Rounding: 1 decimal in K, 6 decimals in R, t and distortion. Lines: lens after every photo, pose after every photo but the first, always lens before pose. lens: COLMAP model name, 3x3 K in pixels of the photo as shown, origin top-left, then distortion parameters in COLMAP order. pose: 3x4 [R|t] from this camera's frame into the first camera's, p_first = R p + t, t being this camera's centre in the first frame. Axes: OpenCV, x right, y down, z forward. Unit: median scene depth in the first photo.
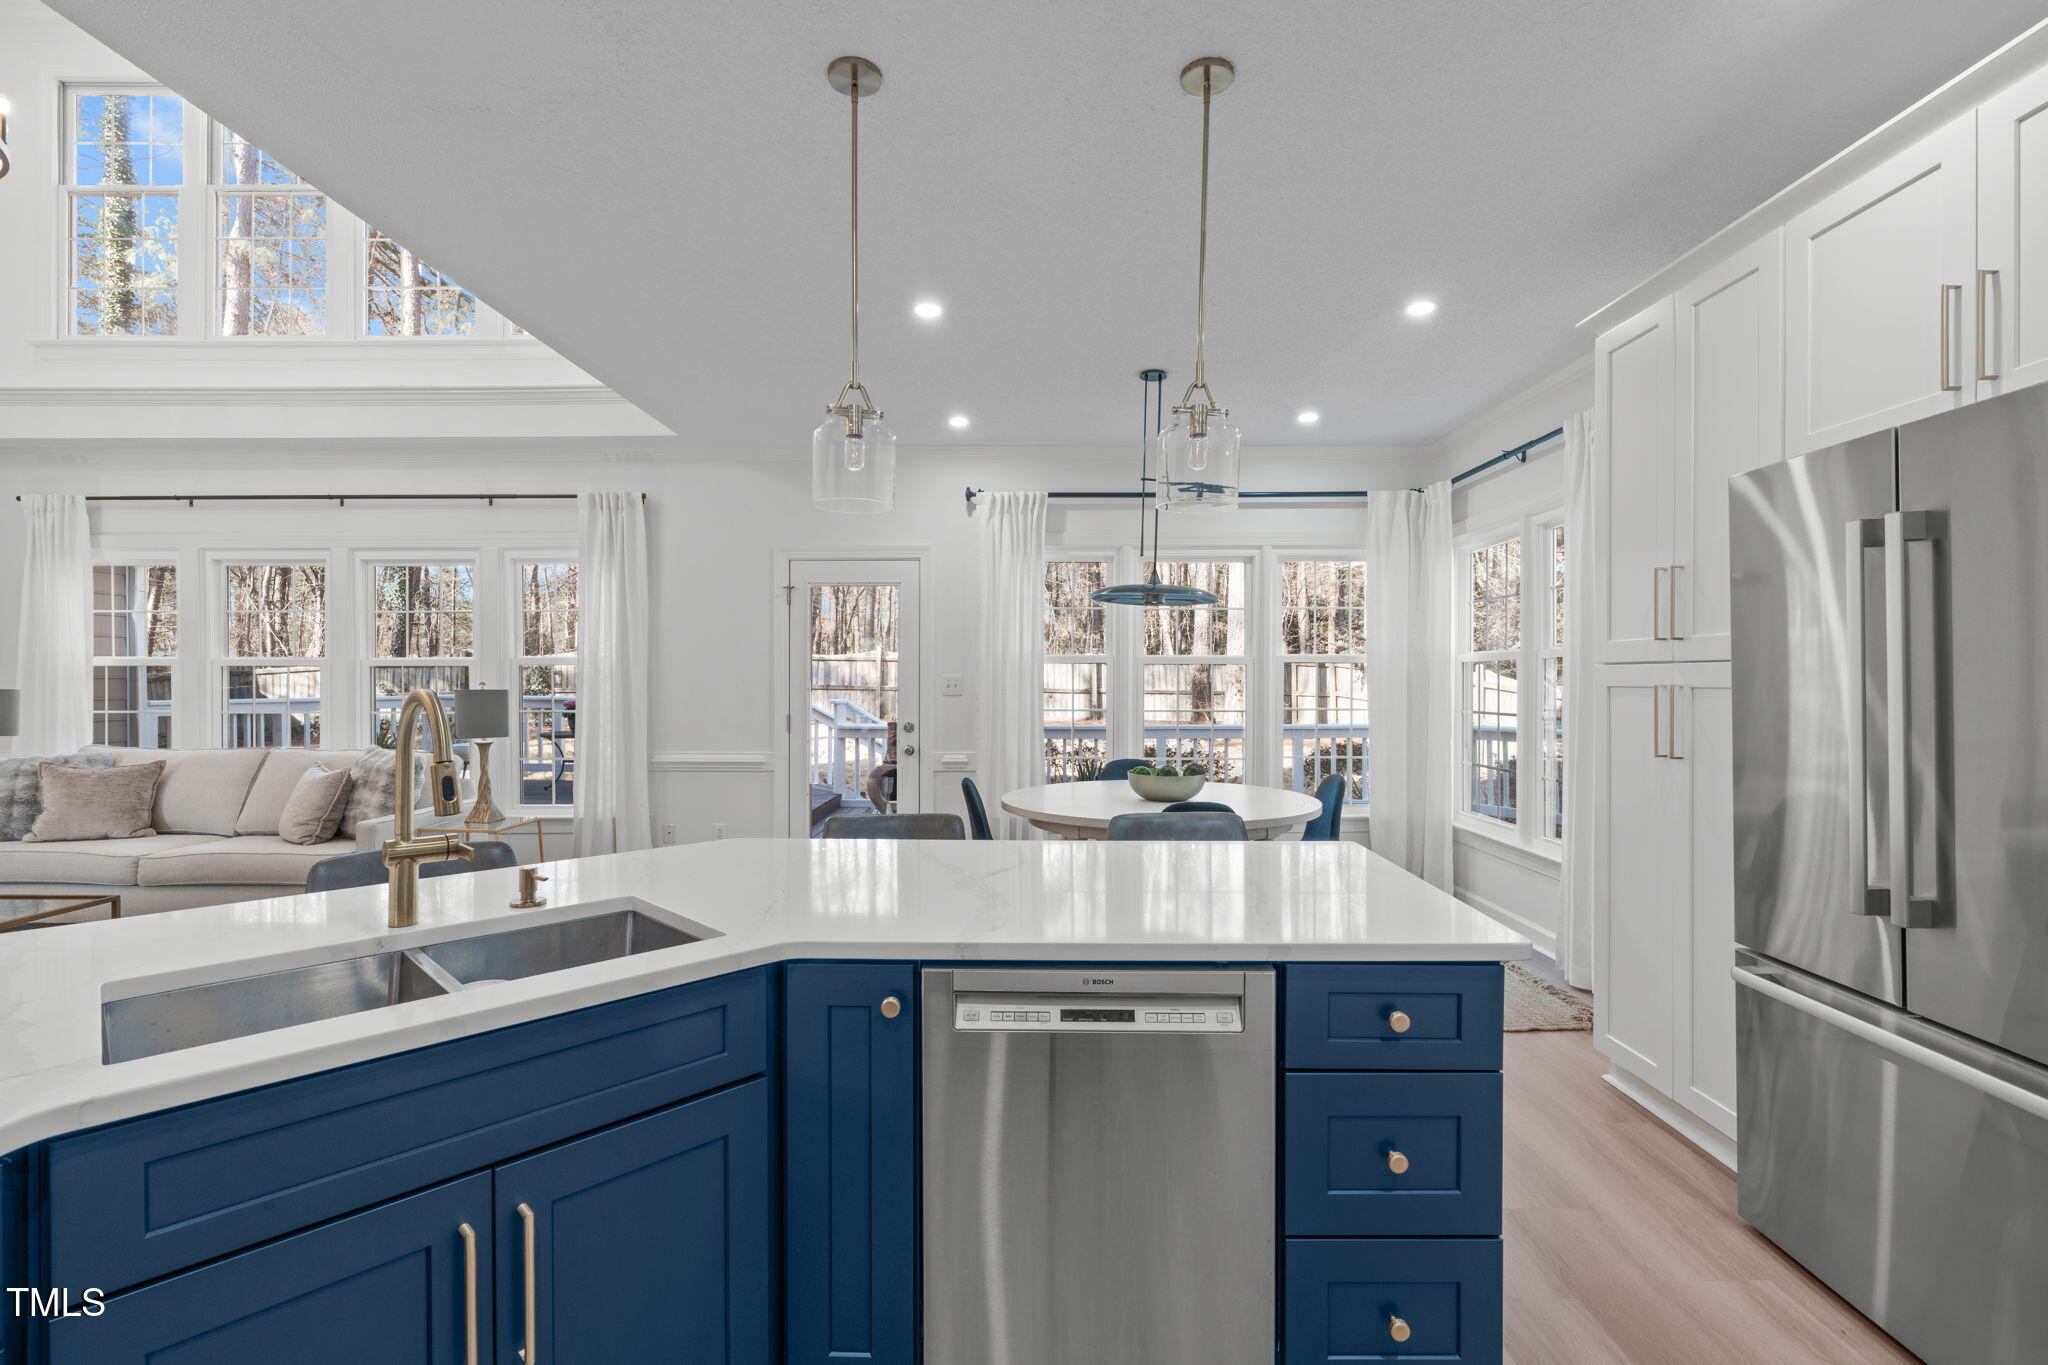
lens RADIAL K [[920.2, 0, 1023.7], [0, 920.2, 677.9], [0, 0, 1]] dist [-0.010795, 0.003020]
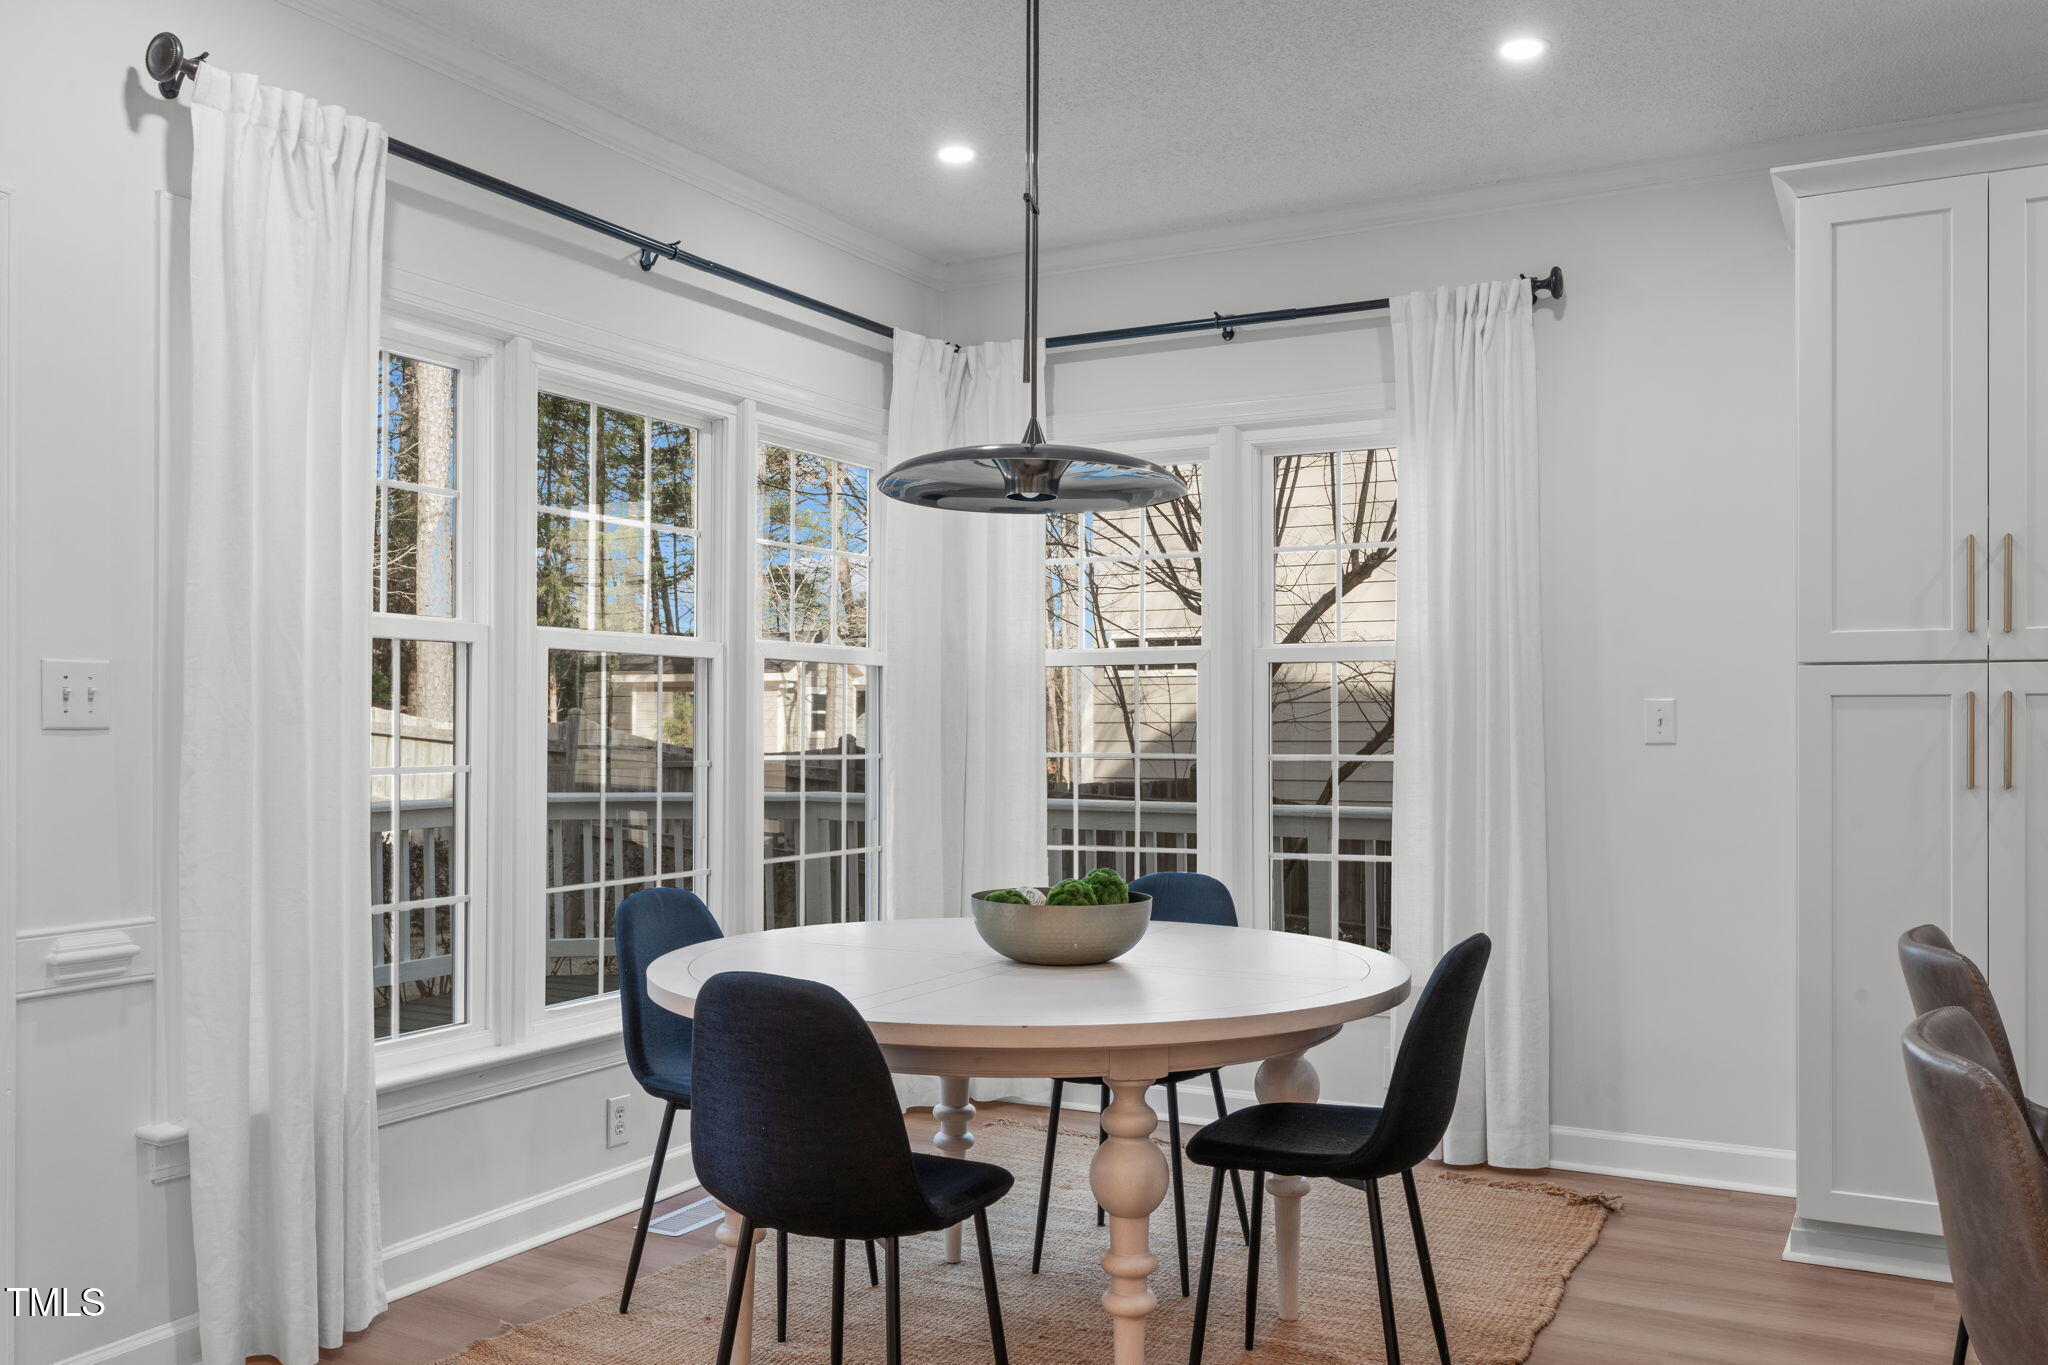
lens RADIAL K [[1664.5, 0, 1033.2], [0, 1664.5, 713.7], [0, 0, 1]] dist [-0.004133, 0.007030]
pose [[0.467359, 0.005109, 0.884053, -0.440159], [-0.002439, 0.999987, -0.004489, 0.017298], [-0.884064, -0.000058, 0.467365, 0.535923]]
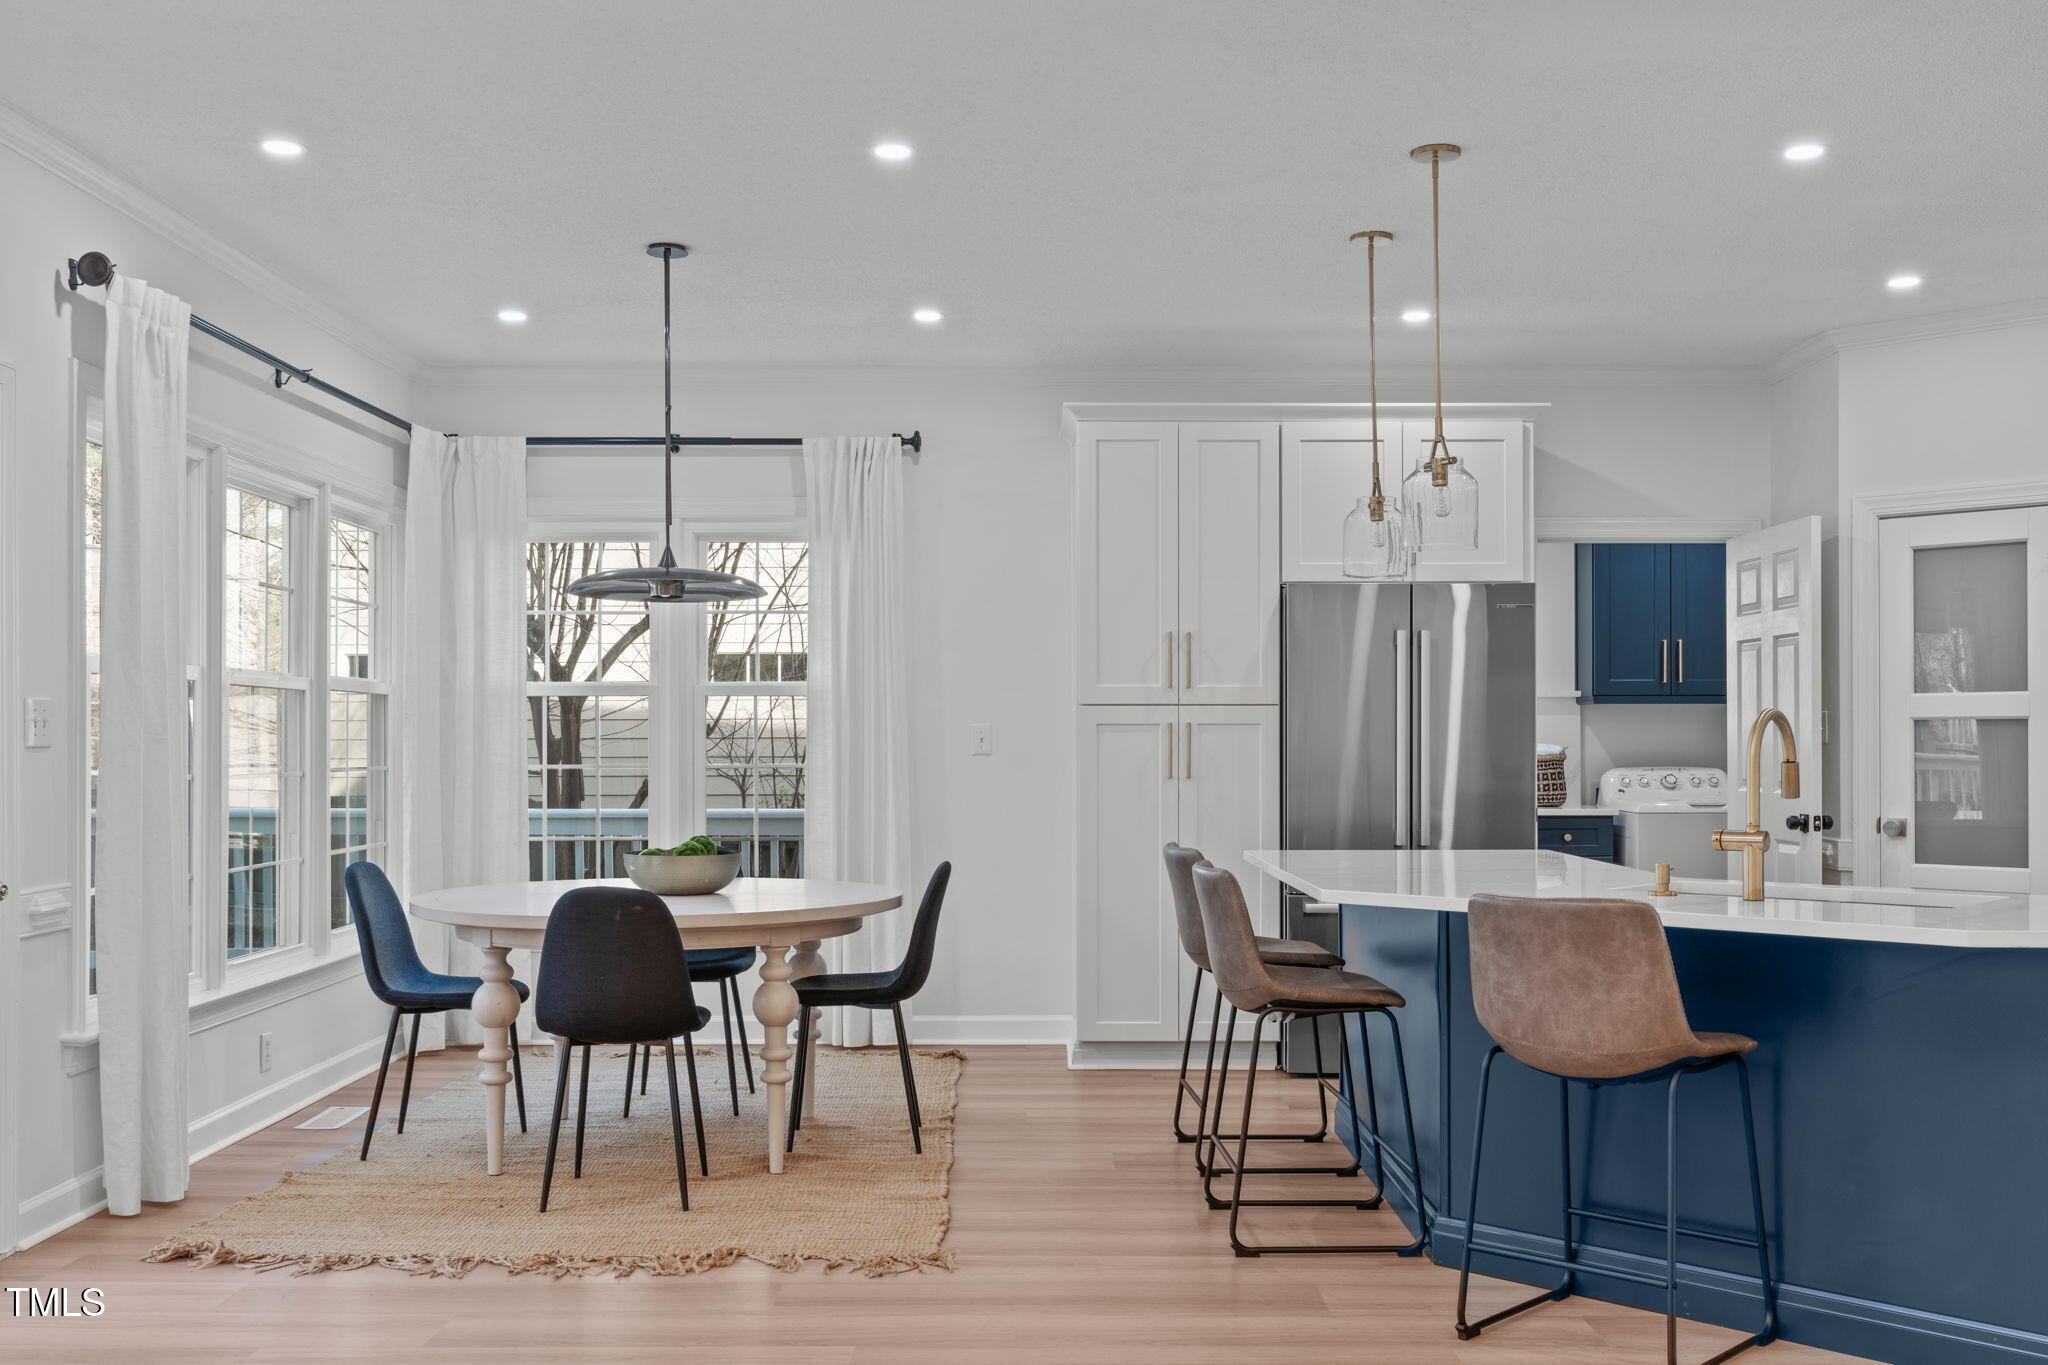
lens RADIAL K [[1903.1, 0, 1014.5], [0, 1903.1, 695.6], [0, 0, 1]] dist [-0.001438, 0.000000]
pose [[0.002134, 0.021824, 0.999760, -1.012339], [-0.002046, 0.999760, -0.021820, 0.014919], [-0.999996, -0.001999, 0.002178, 0.623289]]
